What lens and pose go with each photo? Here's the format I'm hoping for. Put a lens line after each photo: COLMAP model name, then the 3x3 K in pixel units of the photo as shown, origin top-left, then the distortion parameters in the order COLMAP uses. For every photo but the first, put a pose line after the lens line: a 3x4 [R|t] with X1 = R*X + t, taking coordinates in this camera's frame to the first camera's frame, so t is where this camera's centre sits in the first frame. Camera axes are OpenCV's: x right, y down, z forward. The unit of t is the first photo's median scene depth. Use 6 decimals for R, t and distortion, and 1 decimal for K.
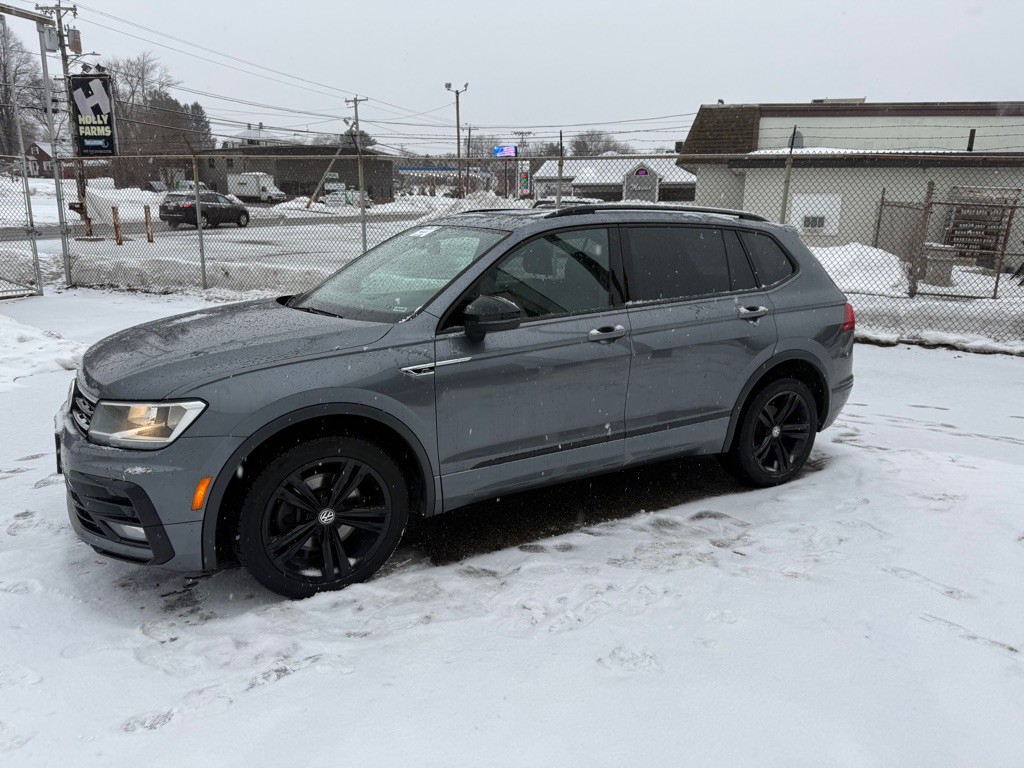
lens RADIAL K [[726.6, 0, 517.5], [0, 726.6, 376.8], [0, 0, 1]] dist [0.038452, -0.048018]
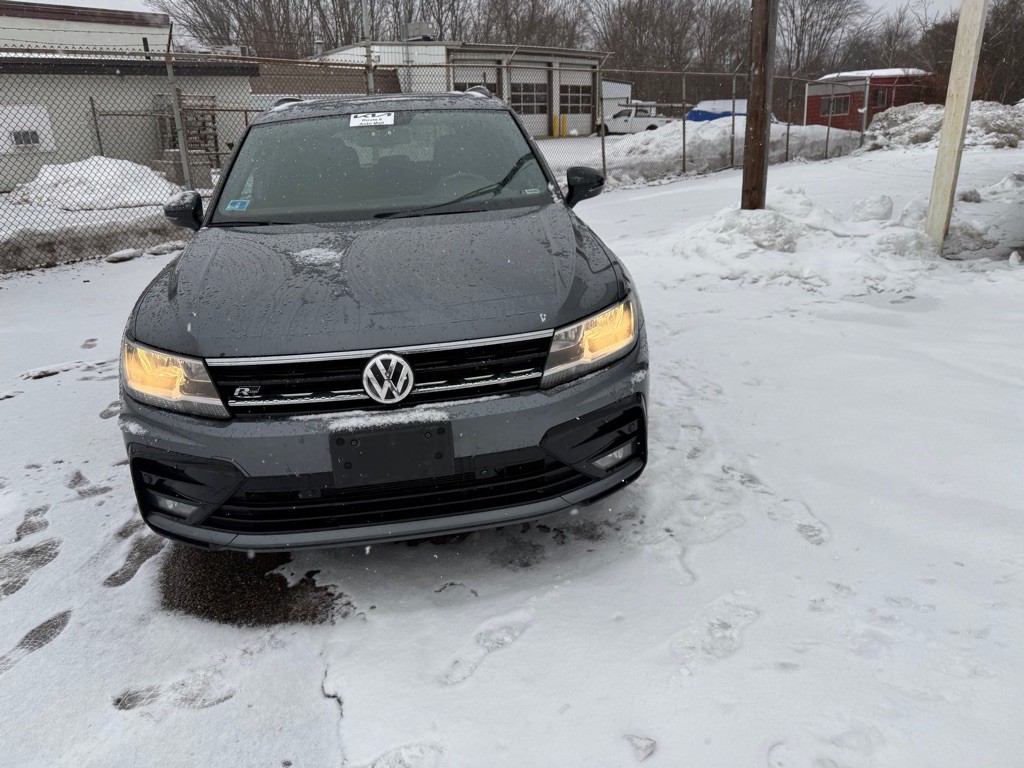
lens RADIAL K [[726.8, 0, 505.4], [0, 726.8, 377.2], [0, 0, 1]] dist [0.044770, -0.058383]
pose [[0.425200, -0.332188, 0.841936, -0.828437], [0.242345, 0.938034, 0.247713, -0.083069], [-0.872051, 0.098711, 0.479356, 0.437501]]
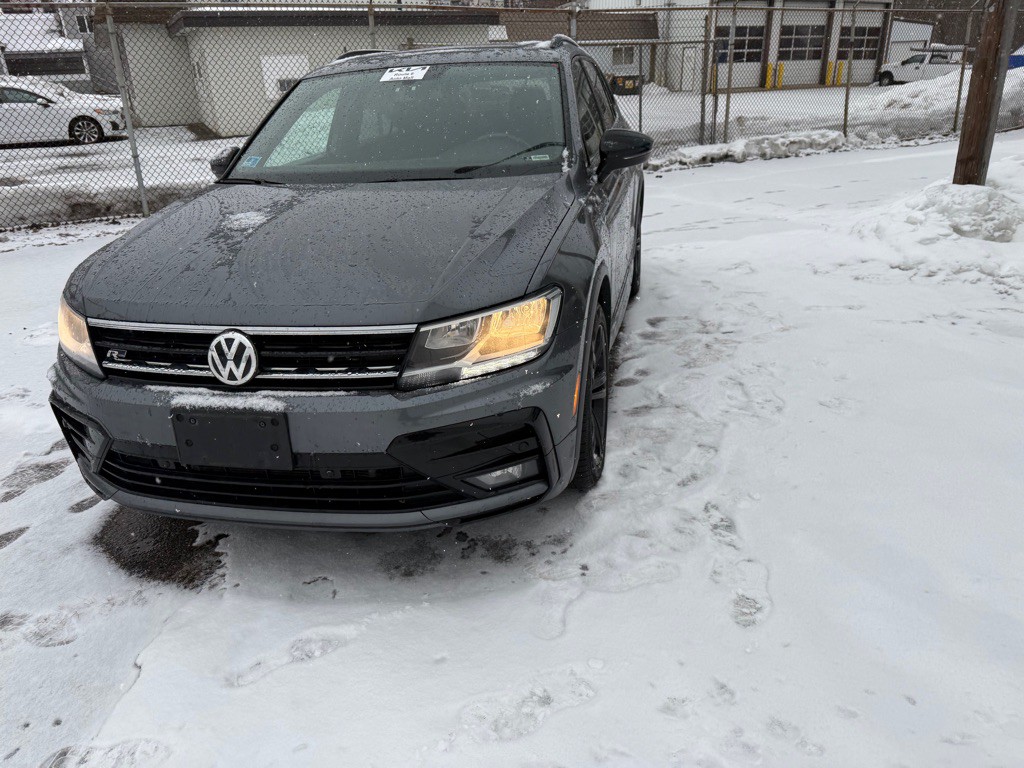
lens RADIAL K [[722.8, 0, 505.8], [0, 722.8, 387.3], [0, 0, 1]] dist [0.041103, -0.049168]
pose [[0.703593, -0.317229, 0.635864, -0.627686], [0.203100, 0.947269, 0.247854, -0.042153], [-0.680960, -0.045244, 0.730921, 0.285336]]
